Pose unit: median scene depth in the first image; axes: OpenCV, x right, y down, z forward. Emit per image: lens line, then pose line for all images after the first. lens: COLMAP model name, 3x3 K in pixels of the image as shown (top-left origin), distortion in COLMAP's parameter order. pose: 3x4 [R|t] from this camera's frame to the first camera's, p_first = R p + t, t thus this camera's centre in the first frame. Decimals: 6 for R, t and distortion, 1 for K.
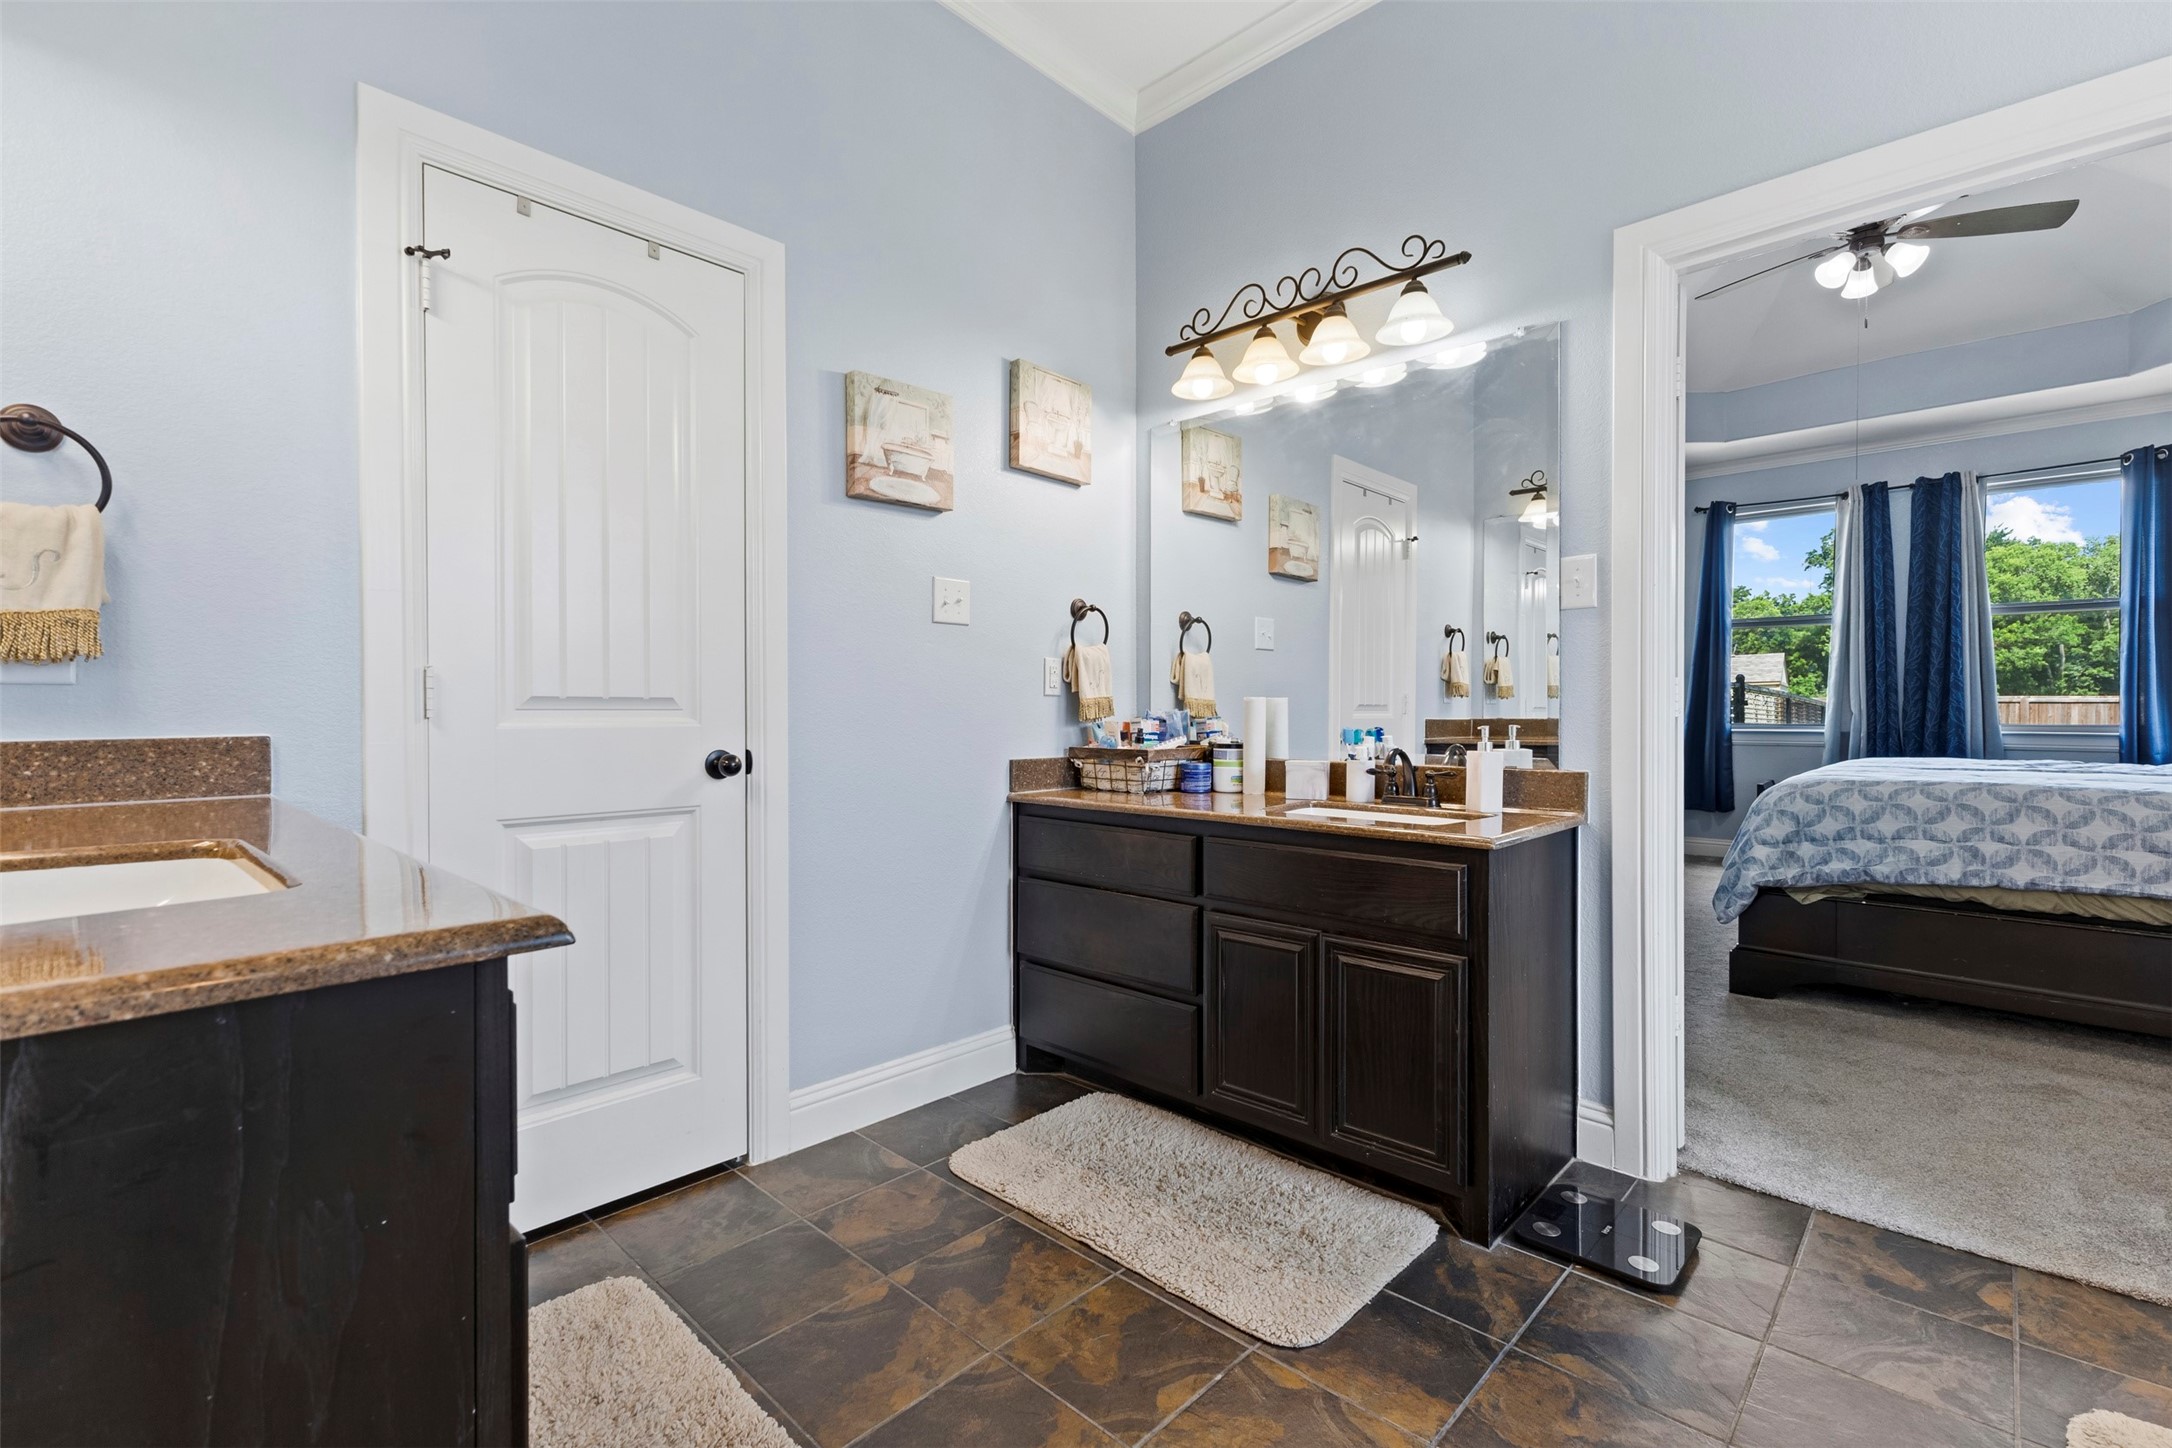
lens RADIAL K [[955.5, 0, 1082.2], [0, 955.5, 719.3], [0, 0, 1]] dist [0.002048, 0.000104]
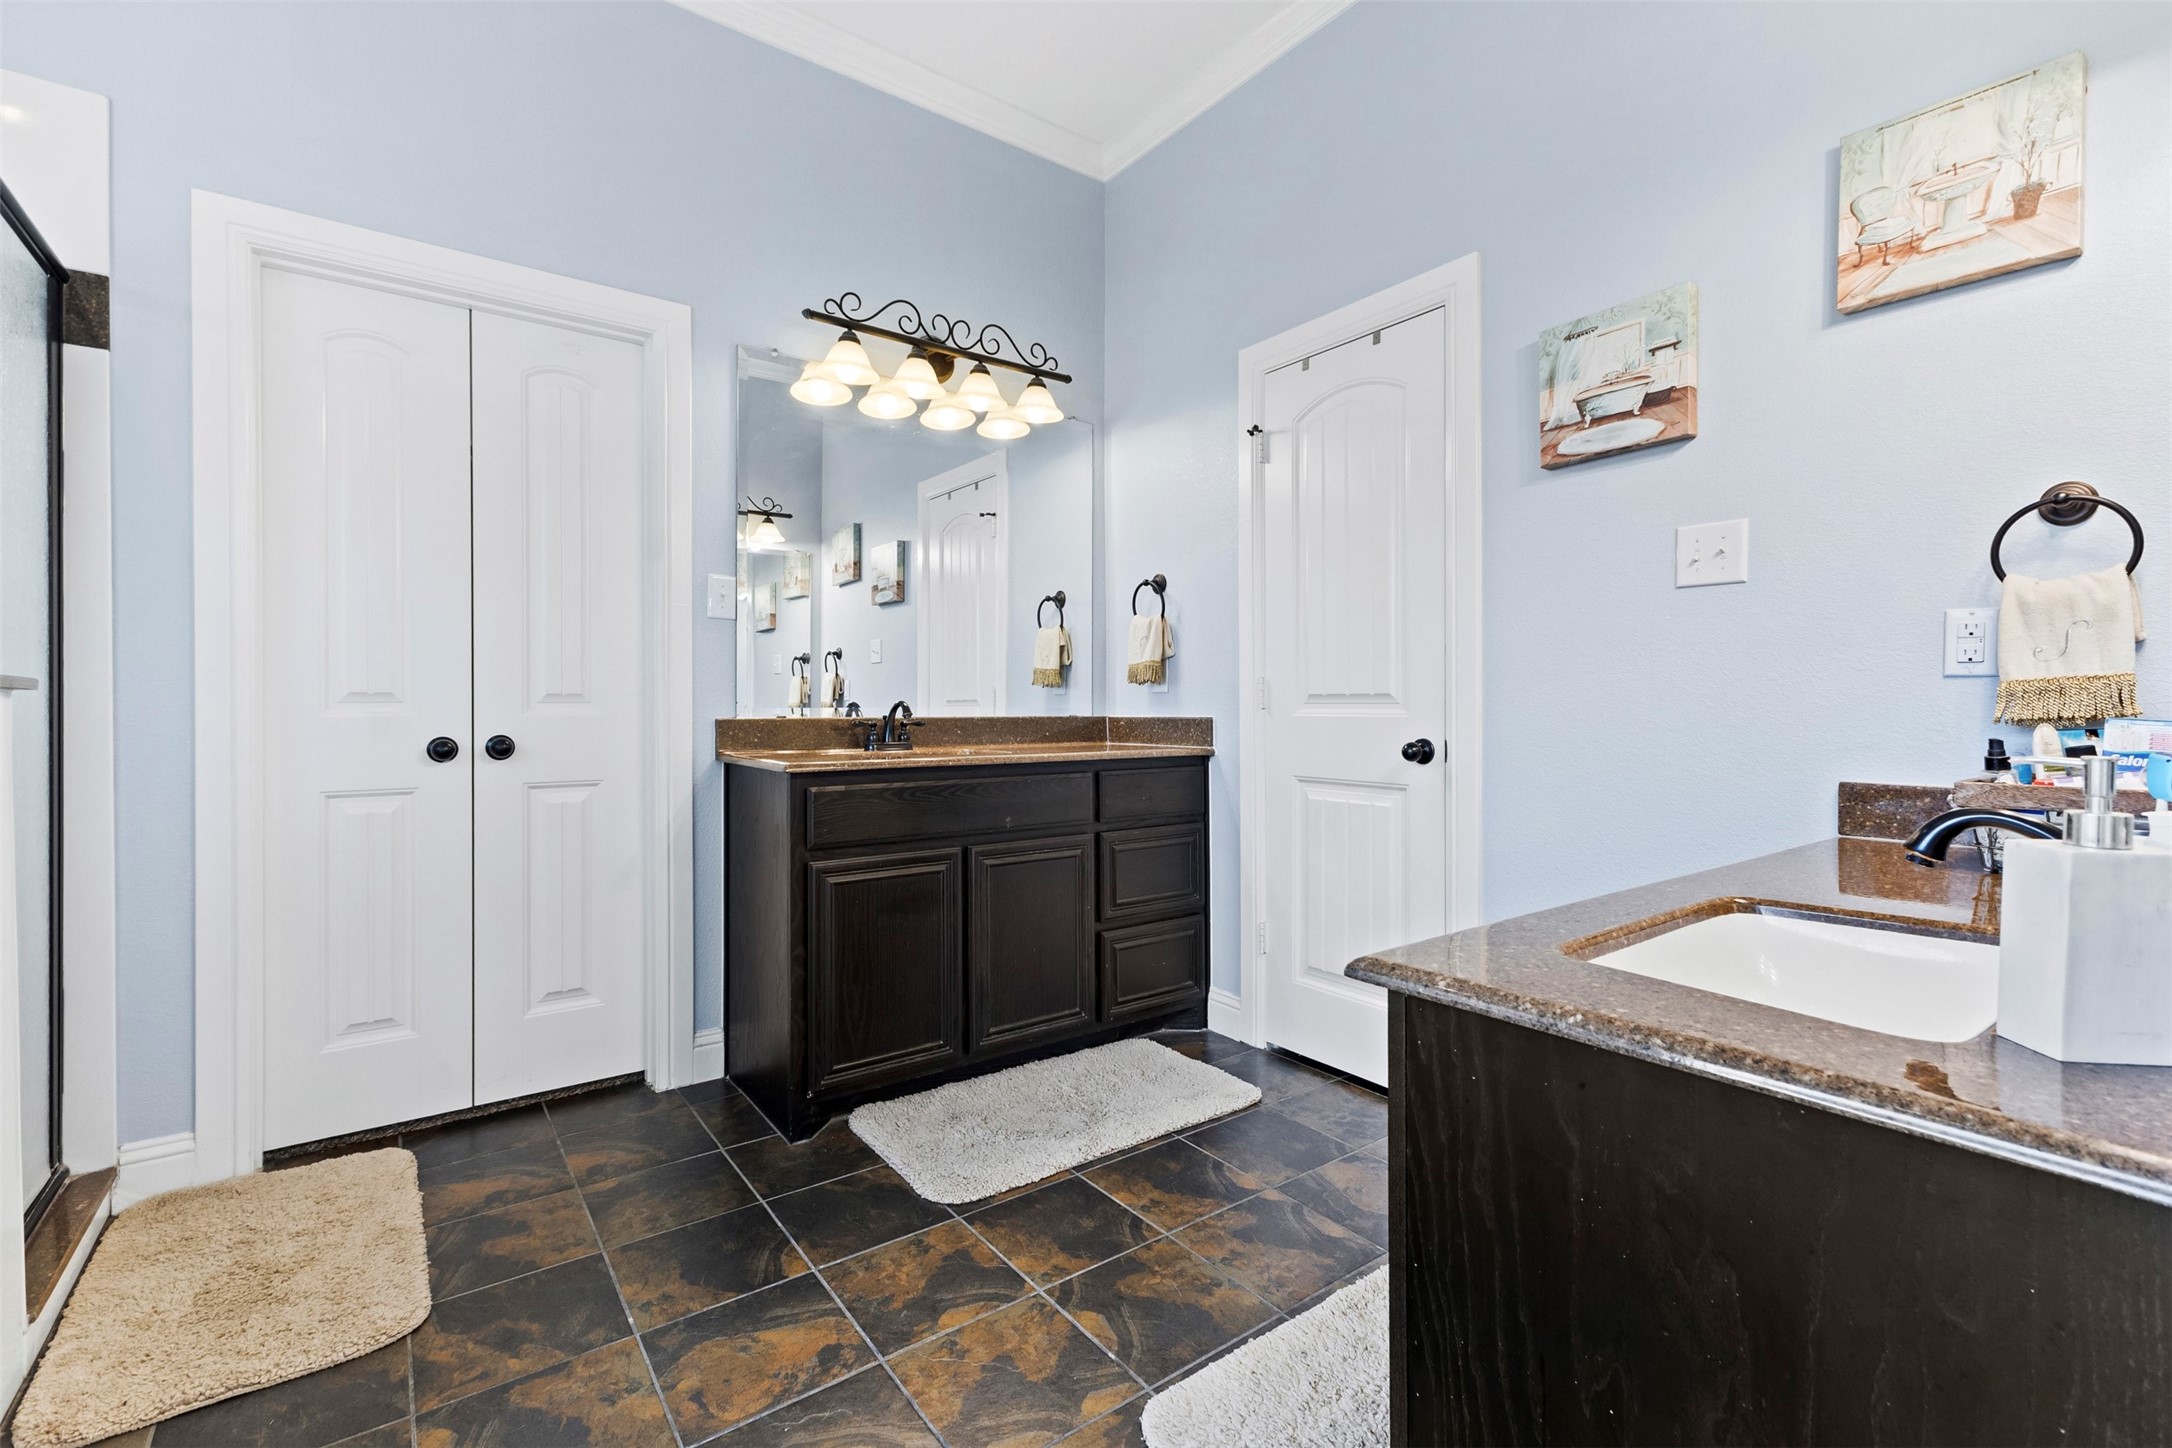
lens RADIAL K [[955.5, 0, 1099.3], [0, 955.5, 710.6], [0, 0, 1]] dist [0.002048, 0.000104]
pose [[-0.162863, 0.009918, -0.986599, 0.832529], [-0.005902, 0.999922, 0.011026, -0.012080], [0.986631, 0.007619, -0.162791, 0.830183]]
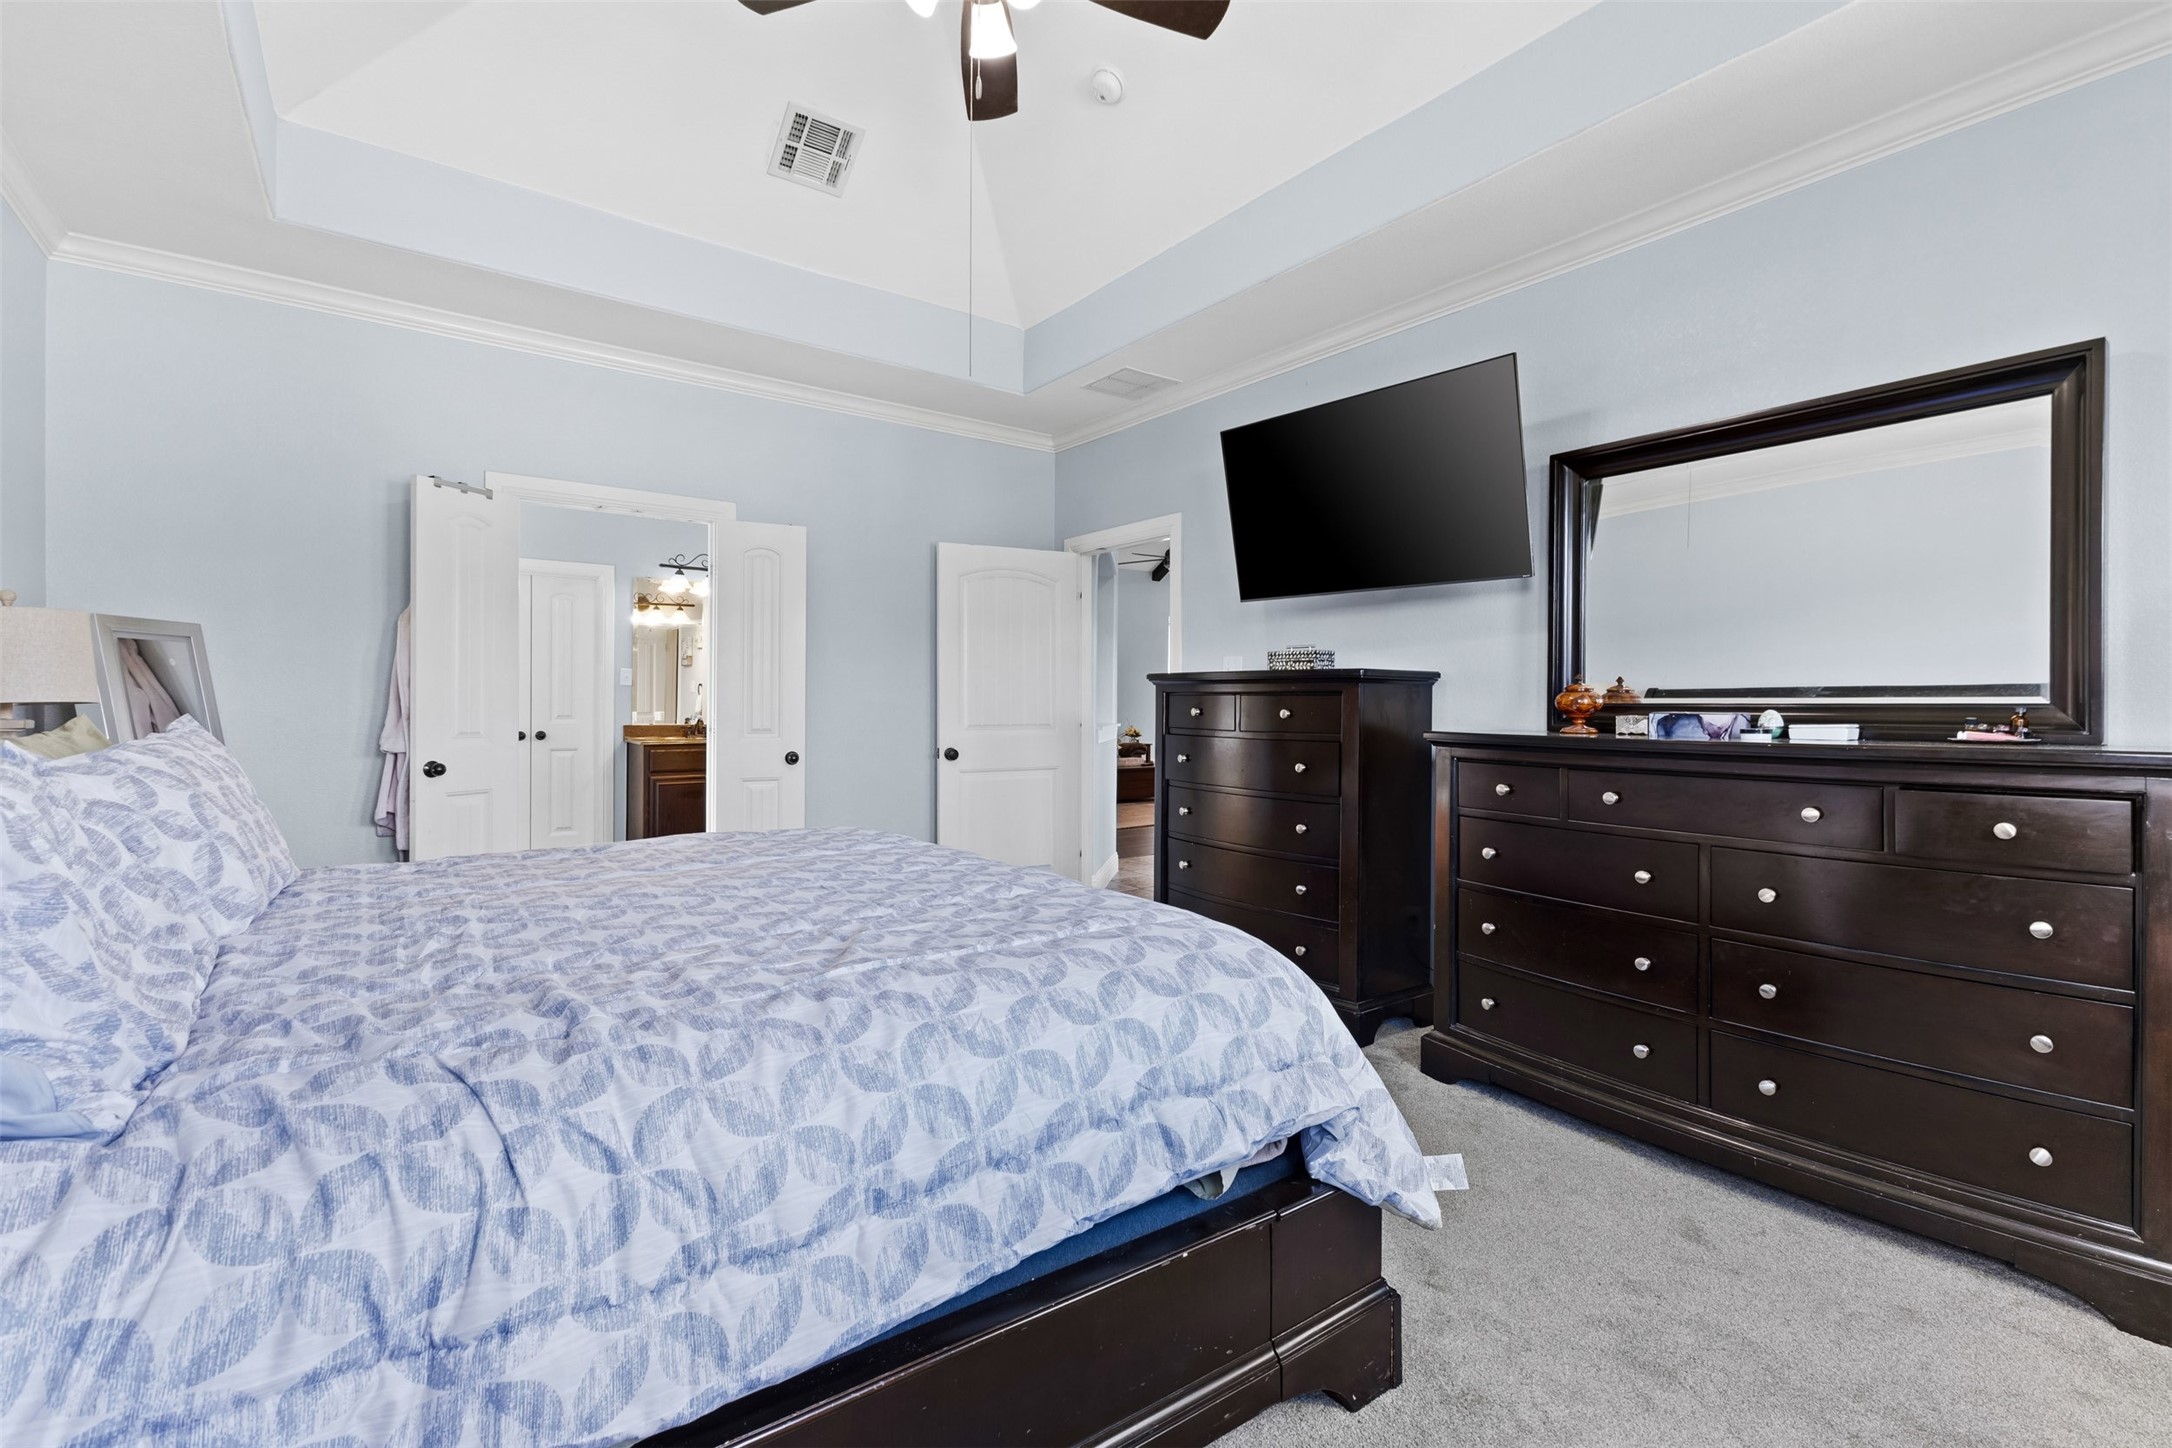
lens RADIAL K [[955.5, 0, 1094.5], [0, 955.5, 703.7], [0, 0, 1]] dist [0.002048, 0.000104]
pose [[-0.161258, 0.001687, -0.986911, 2.635671], [-0.010178, 0.999943, 0.003372, -0.084894], [0.986860, 0.010589, -0.161231, 2.244562]]
